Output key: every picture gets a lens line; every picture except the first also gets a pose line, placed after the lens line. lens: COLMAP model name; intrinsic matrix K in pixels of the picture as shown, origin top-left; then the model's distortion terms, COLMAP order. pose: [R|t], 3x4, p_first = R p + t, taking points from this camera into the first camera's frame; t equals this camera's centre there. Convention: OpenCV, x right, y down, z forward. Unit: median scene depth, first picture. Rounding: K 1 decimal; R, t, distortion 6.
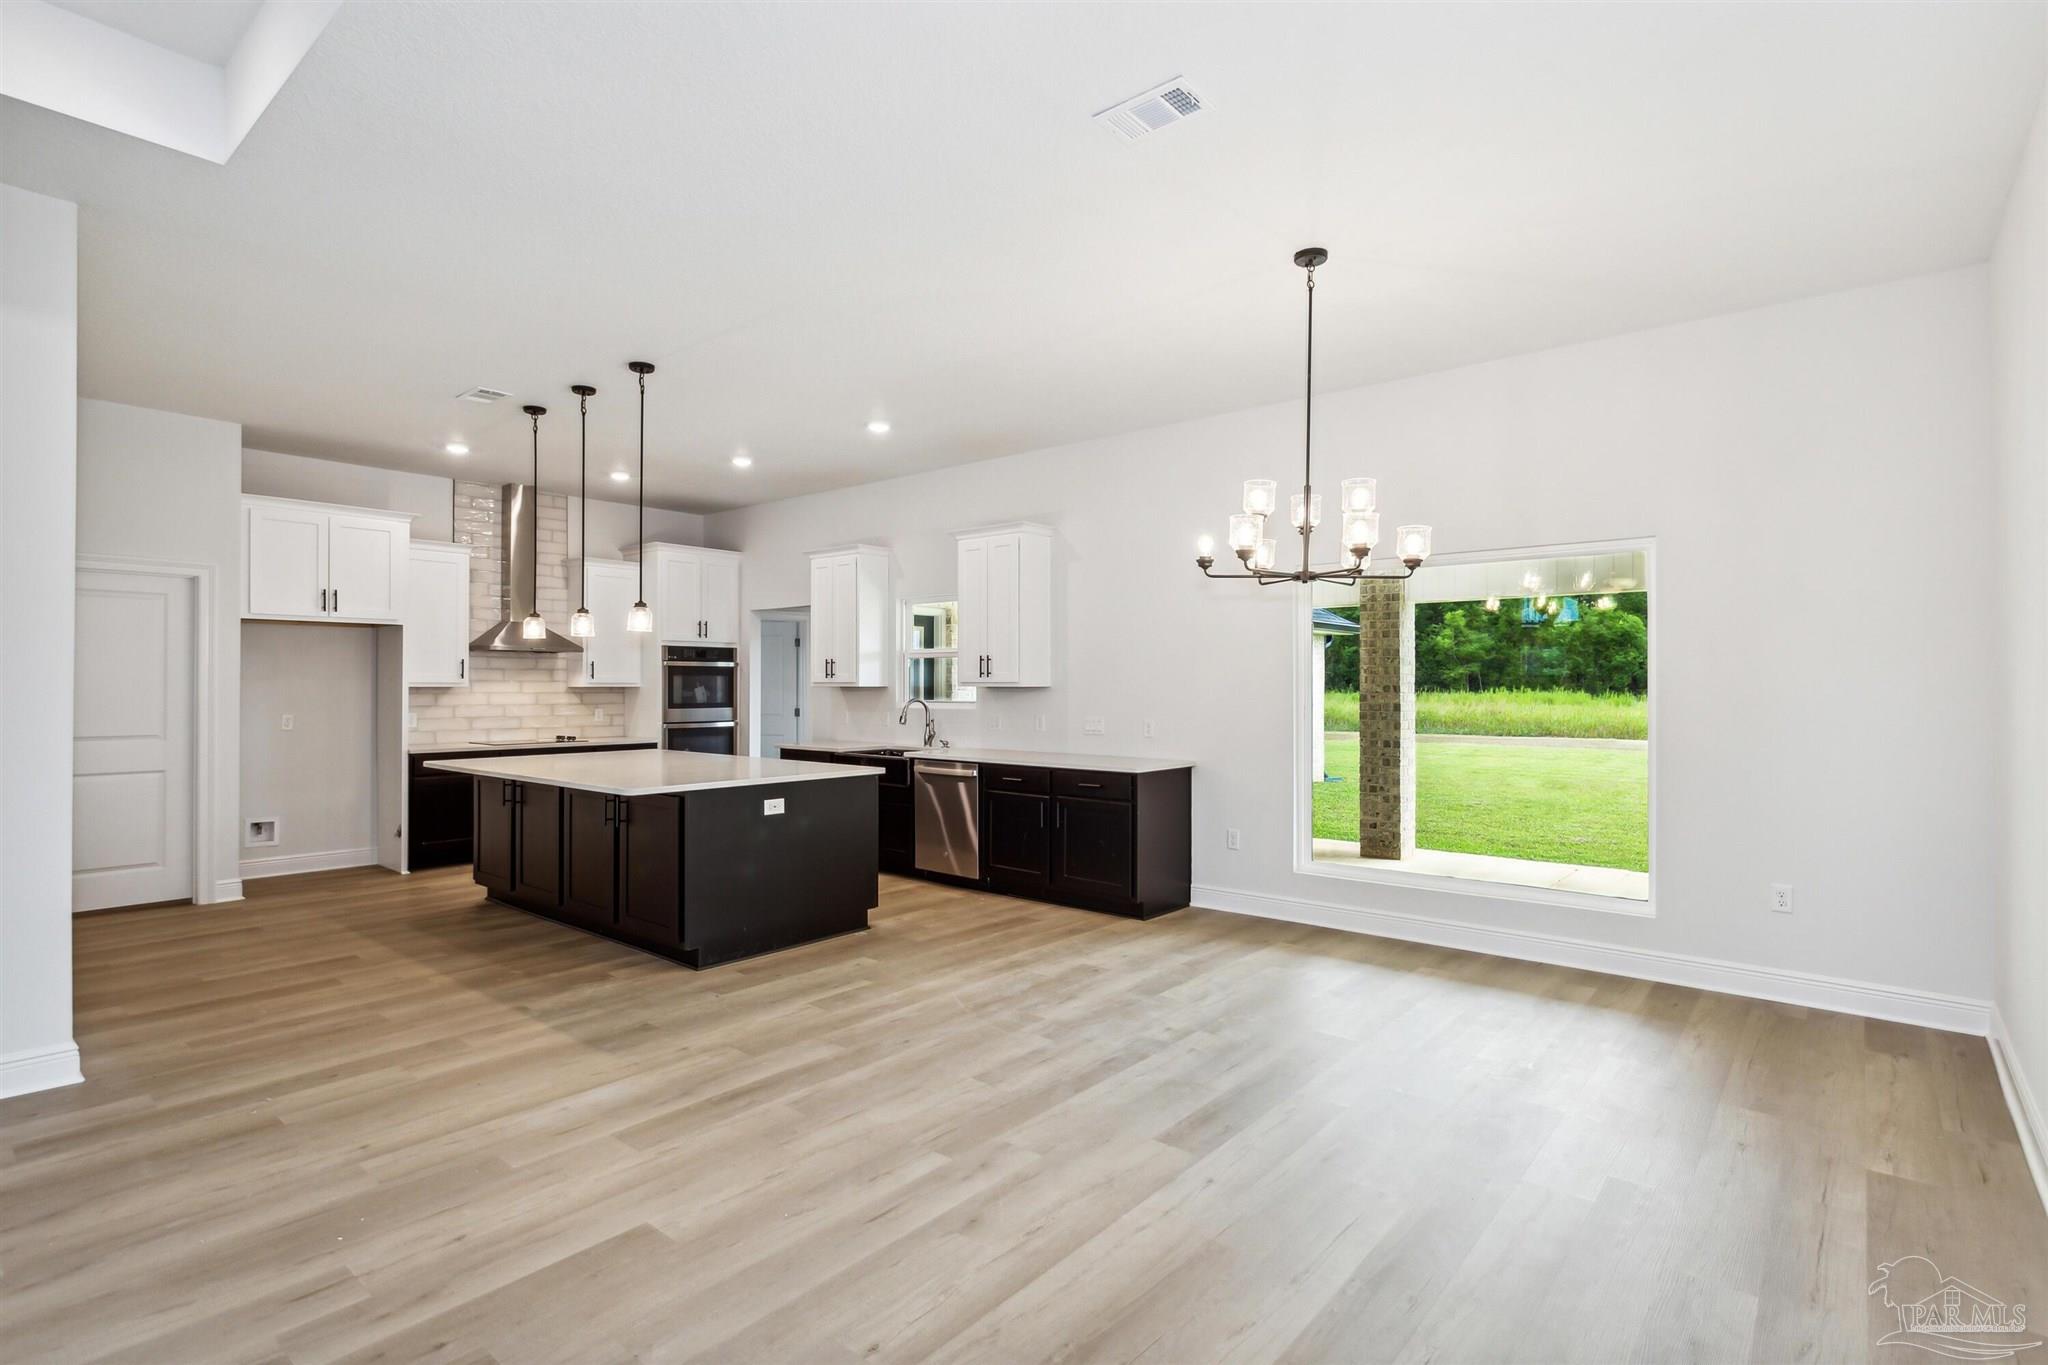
lens RADIAL K [[991.8, 0, 1019.3], [0, 991.8, 671.0], [0, 0, 1]] dist [0.003415, 0.000266]
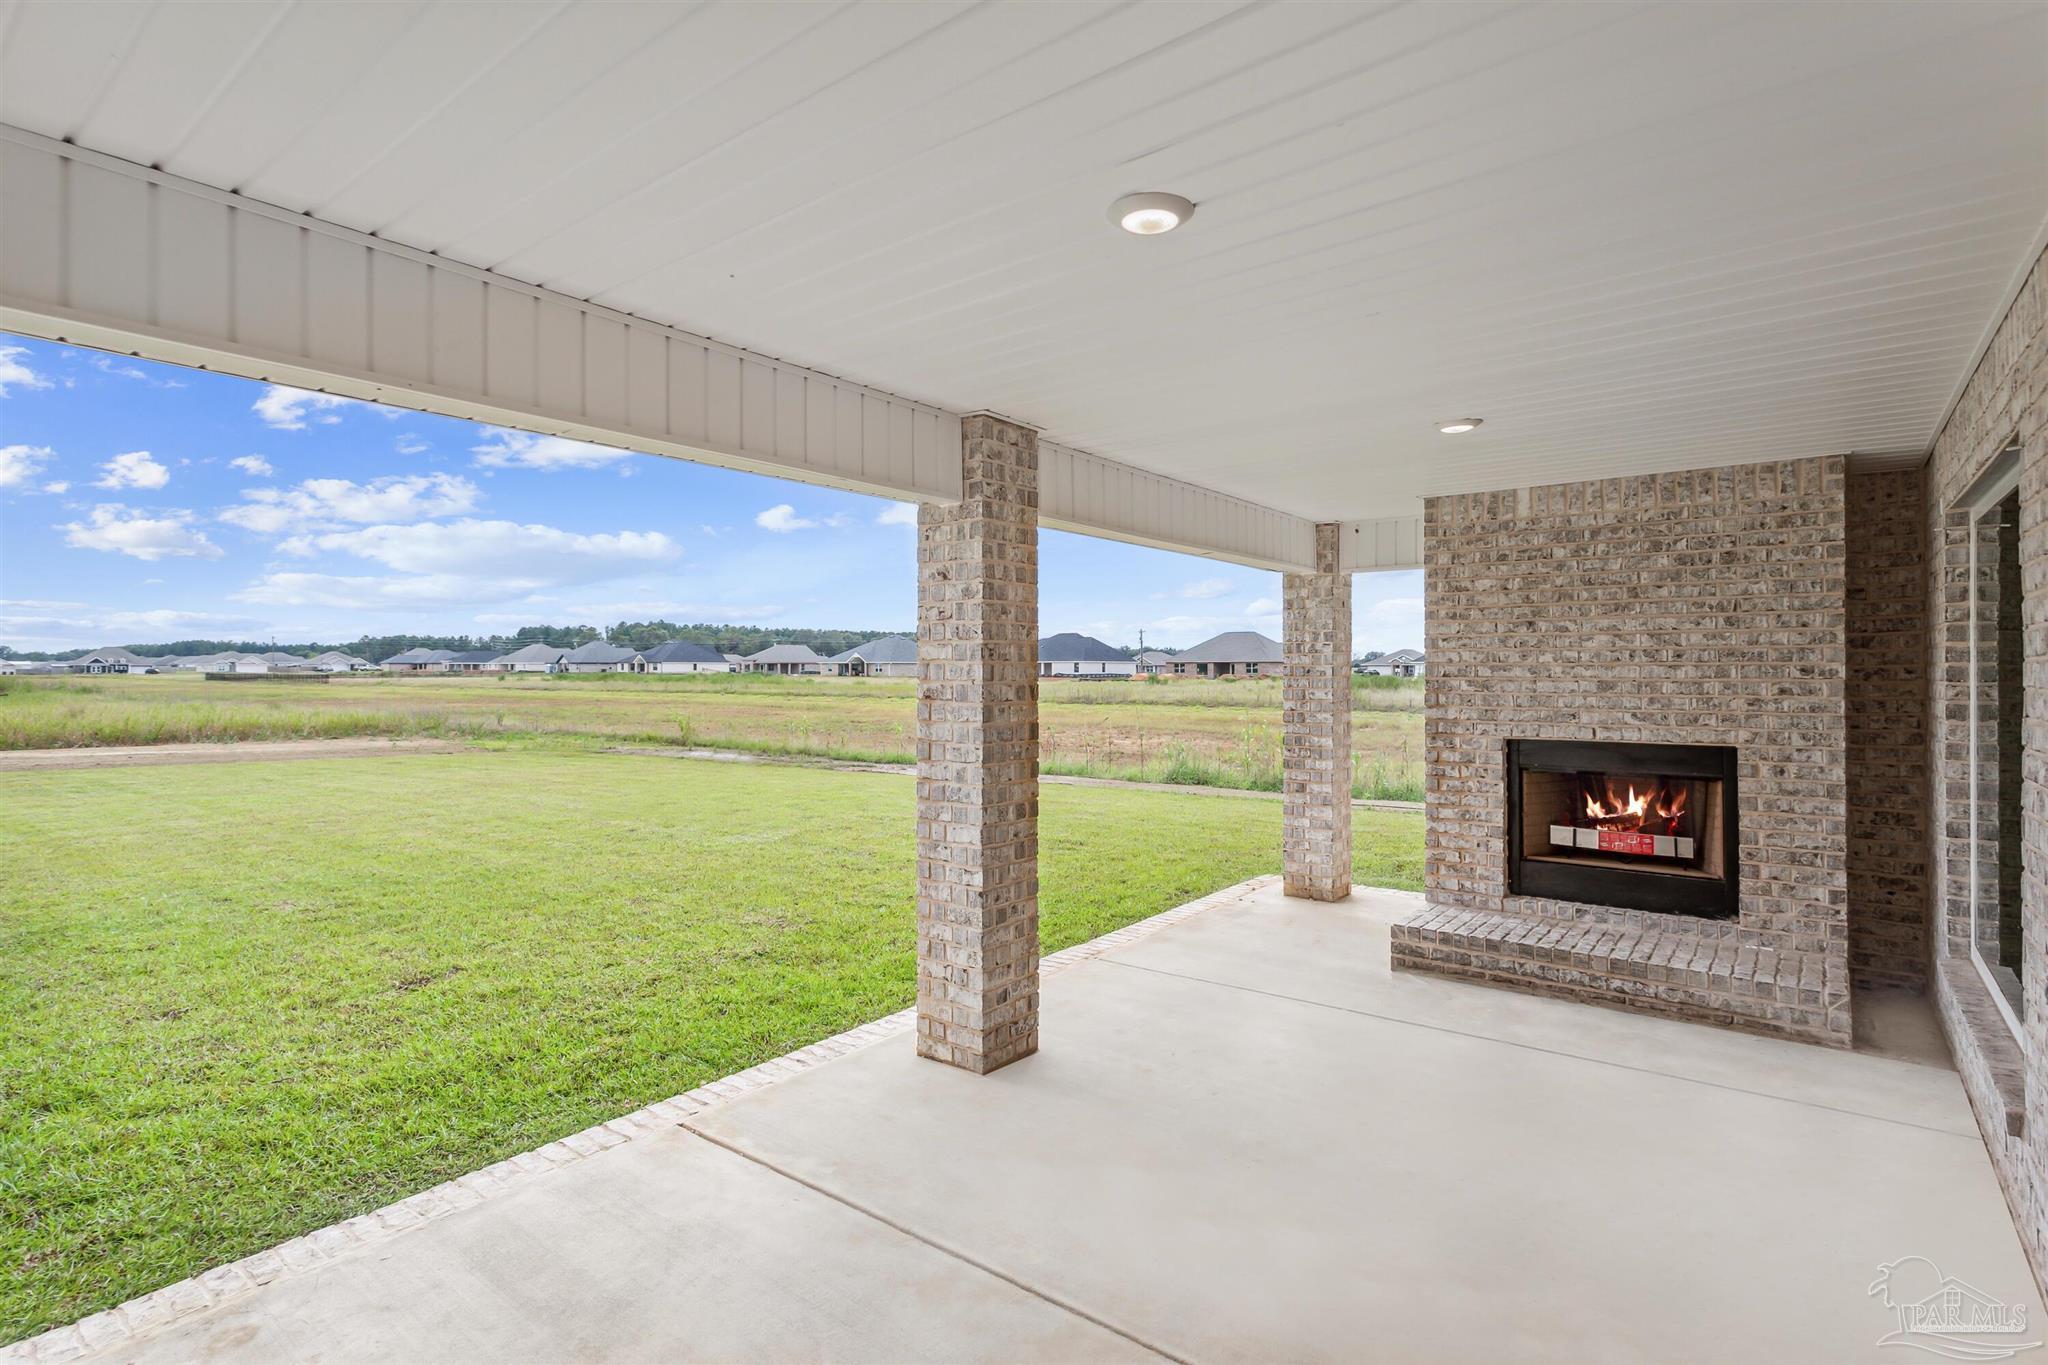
lens RADIAL K [[991.8, 0, 1019.3], [0, 991.8, 671.0], [0, 0, 1]] dist [0.003415, 0.000266]
pose [[-0.039326, -0.006409, 0.999206, -0.205662], [-0.013232, 0.999895, 0.005892, 0.011104], [-0.999139, -0.012990, -0.039407, 2.221682]]
